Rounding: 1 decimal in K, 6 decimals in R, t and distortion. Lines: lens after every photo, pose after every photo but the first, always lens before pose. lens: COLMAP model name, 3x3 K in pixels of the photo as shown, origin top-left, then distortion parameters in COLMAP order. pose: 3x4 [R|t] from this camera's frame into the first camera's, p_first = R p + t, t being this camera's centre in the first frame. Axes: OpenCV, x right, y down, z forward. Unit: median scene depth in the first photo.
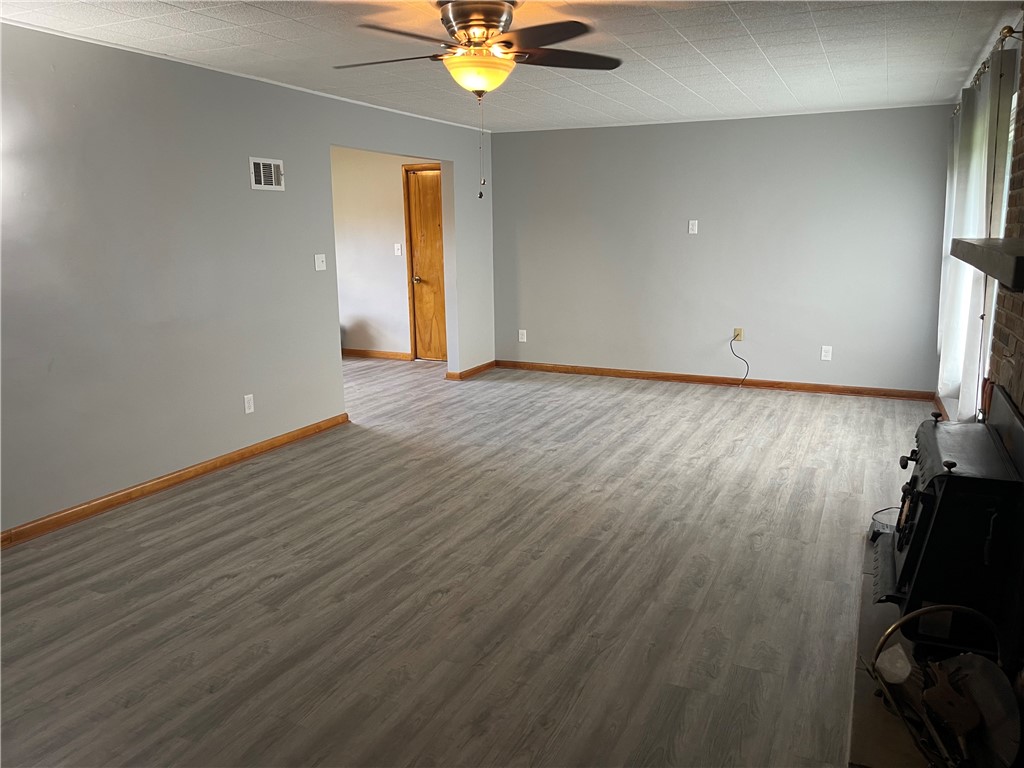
lens RADIAL K [[773.6, 0, 524.5], [0, 773.6, 391.2], [0, 0, 1]] dist [0.069014, -0.098975]
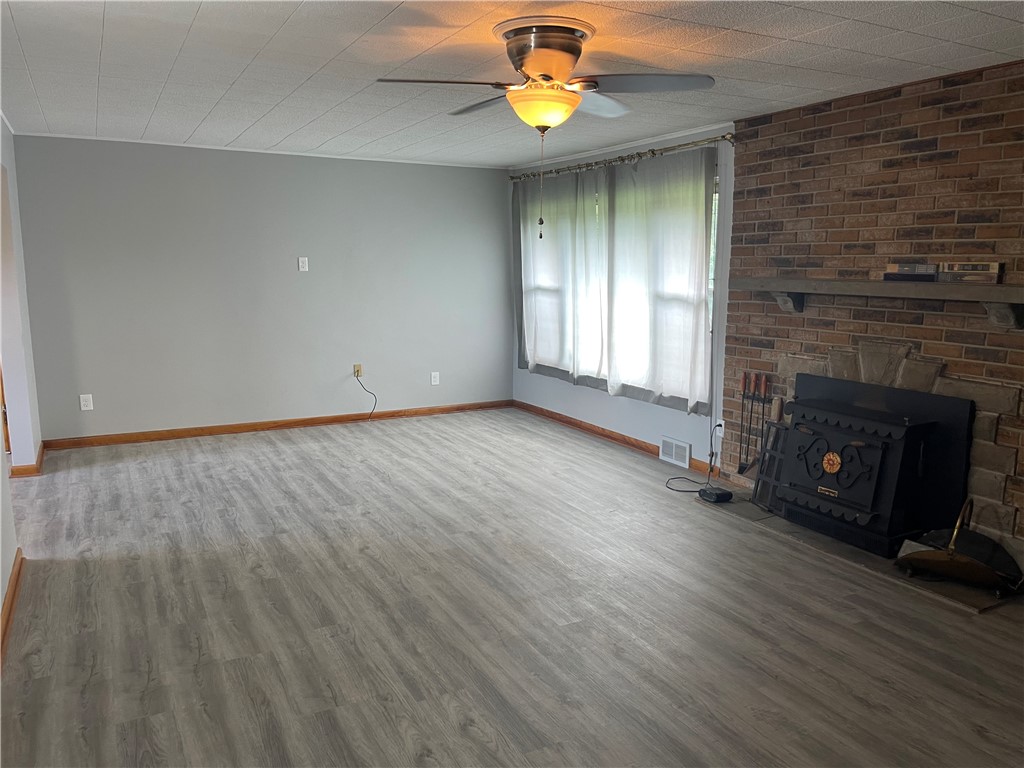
lens RADIAL K [[773.6, 0, 524.5], [0, 773.6, 391.2], [0, 0, 1]] dist [0.069014, -0.098975]
pose [[0.600978, -0.123645, 0.789644, -0.621690], [0.157163, 0.986955, 0.034928, -0.074430], [-0.783662, 0.103112, 0.612570, 0.335279]]
